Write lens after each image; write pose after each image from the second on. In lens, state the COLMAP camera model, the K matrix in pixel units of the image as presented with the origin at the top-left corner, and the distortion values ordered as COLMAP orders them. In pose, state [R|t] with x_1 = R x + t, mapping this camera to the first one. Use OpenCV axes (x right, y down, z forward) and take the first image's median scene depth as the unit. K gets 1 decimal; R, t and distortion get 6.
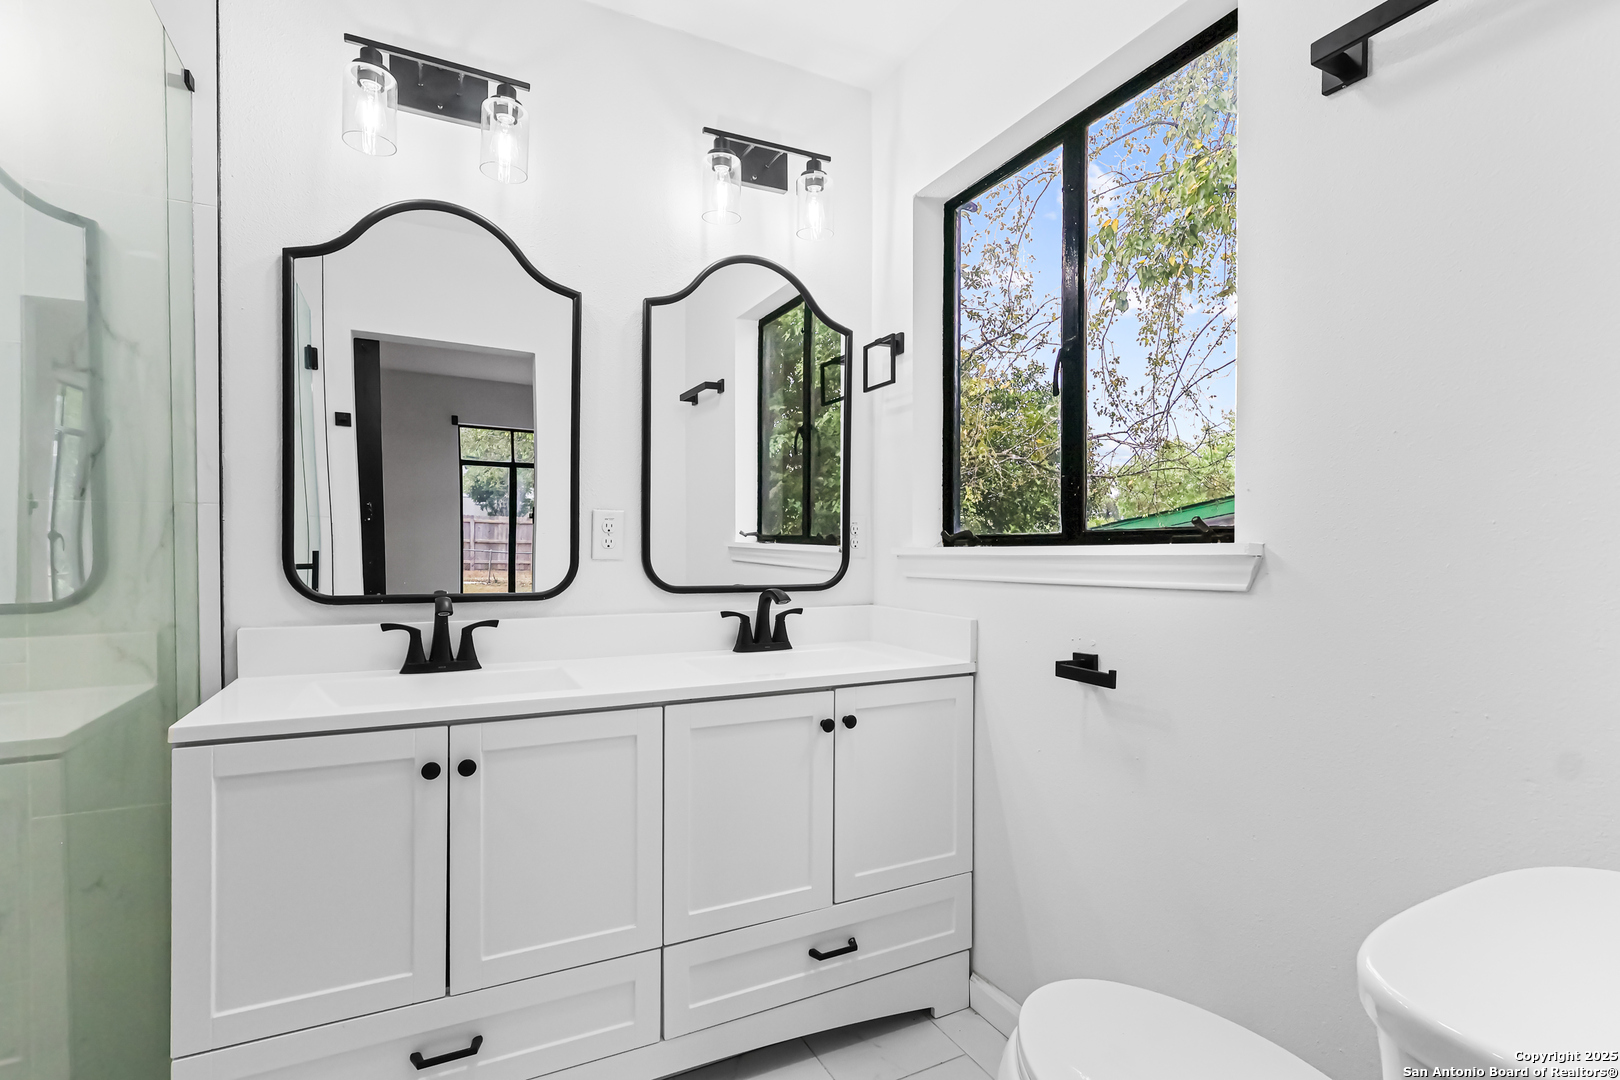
lens RADIAL K [[751.0, 0, 806.2], [0, 751.0, 547.0], [0, 0, 1]] dist [-0.004481, 0.001637]
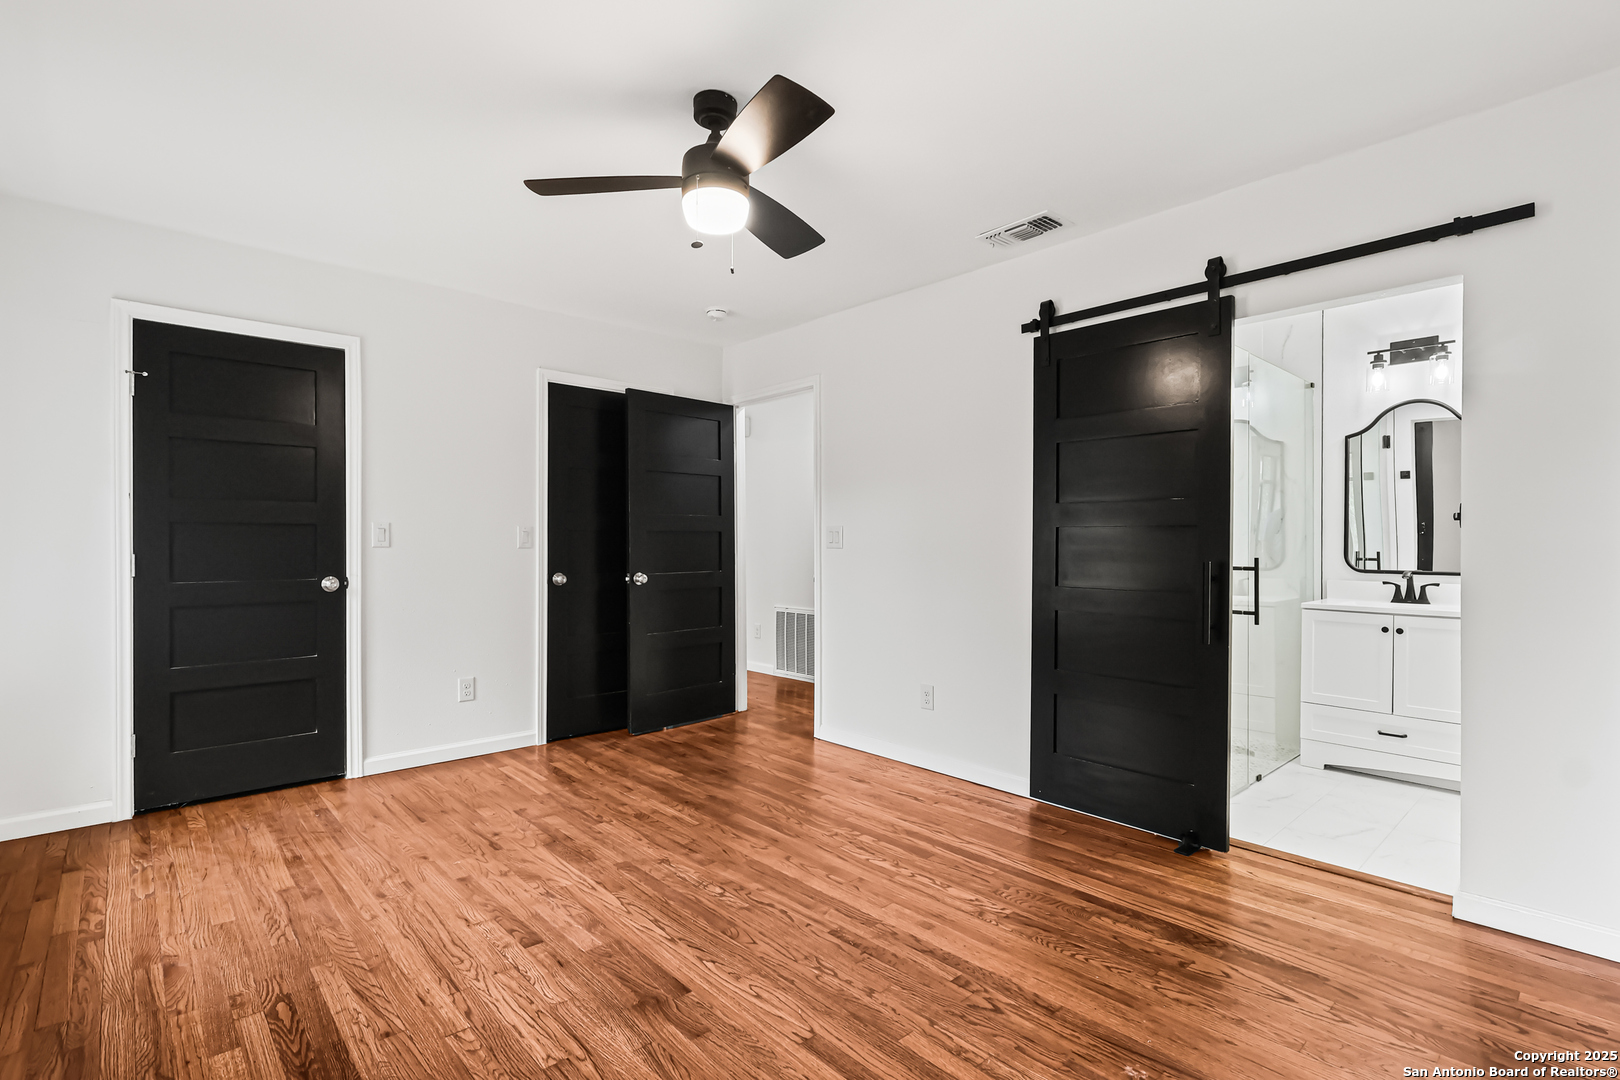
lens RADIAL K [[751.0, 0, 807.2], [0, 751.0, 542.4], [0, 0, 1]] dist [-0.004481, 0.001637]
pose [[0.255122, 0.003600, -0.966902, 1.294818], [-0.011421, 0.999935, 0.000709, -0.004931], [0.966841, 0.010862, 0.255147, -1.415035]]
